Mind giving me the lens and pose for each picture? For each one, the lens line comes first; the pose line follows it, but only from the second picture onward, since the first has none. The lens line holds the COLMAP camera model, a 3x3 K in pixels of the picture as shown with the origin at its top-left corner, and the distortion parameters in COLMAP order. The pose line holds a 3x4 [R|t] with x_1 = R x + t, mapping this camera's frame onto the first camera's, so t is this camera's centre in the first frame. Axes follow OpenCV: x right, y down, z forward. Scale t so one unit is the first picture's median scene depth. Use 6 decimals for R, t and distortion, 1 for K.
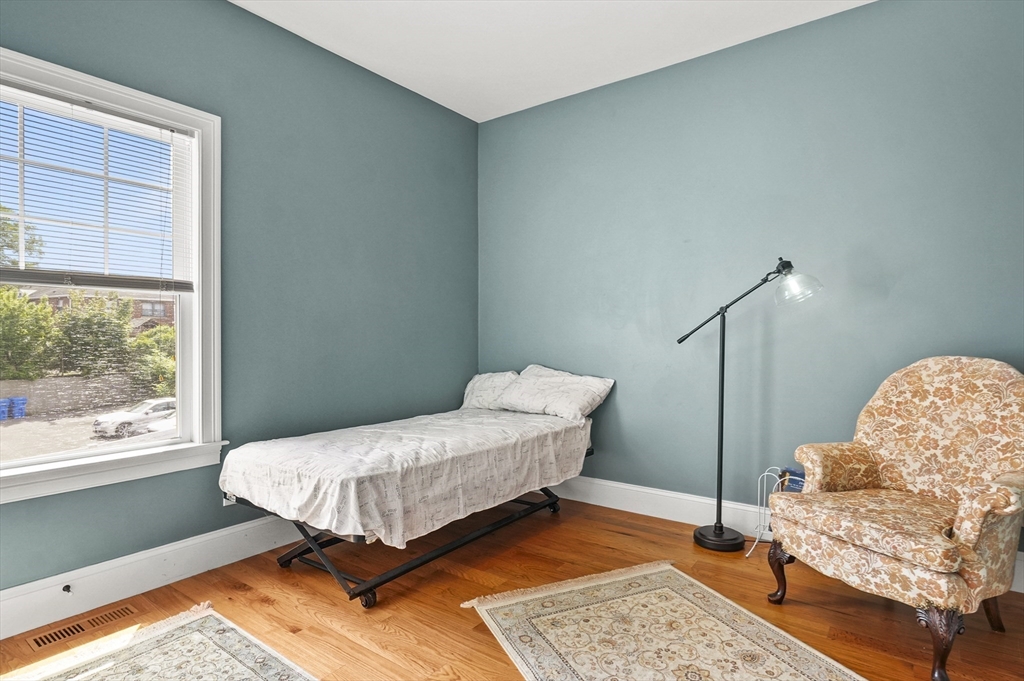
lens RADIAL K [[499.1, 0, 509.0], [0, 499.1, 336.4], [0, 0, 1]] dist [0.026214, 0.000208]
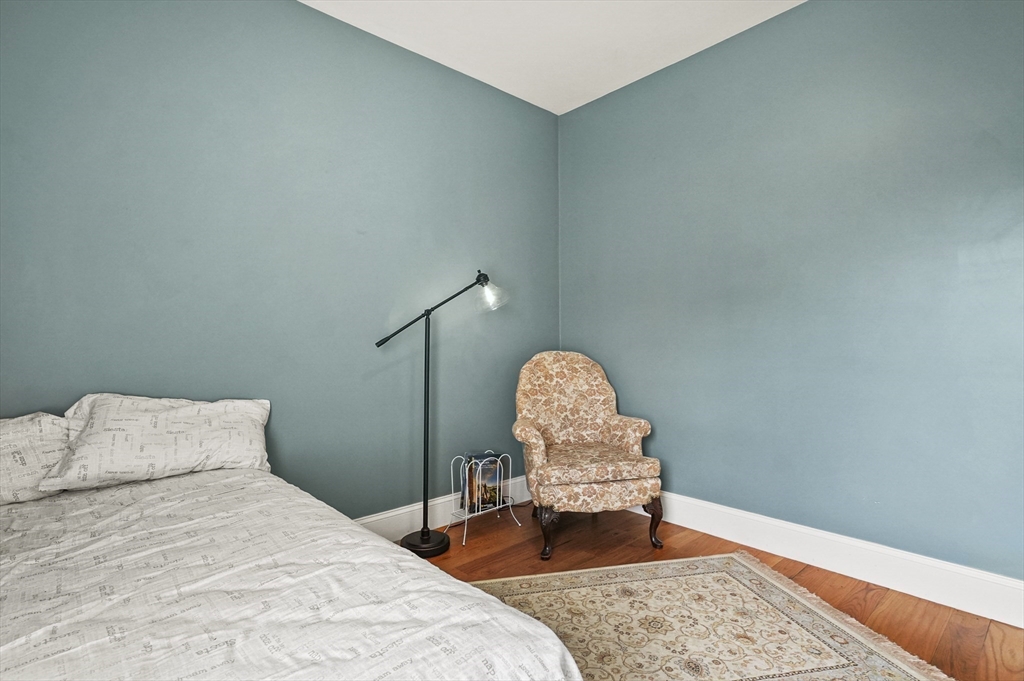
lens RADIAL K [[499.1, 0, 509.0], [0, 499.1, 336.4], [0, 0, 1]] dist [0.026214, 0.000208]
pose [[0.244037, 0.007908, 0.969734, -0.652874], [0.008757, 0.999908, -0.010358, 0.008944], [-0.969726, 0.011020, 0.243945, 0.786190]]
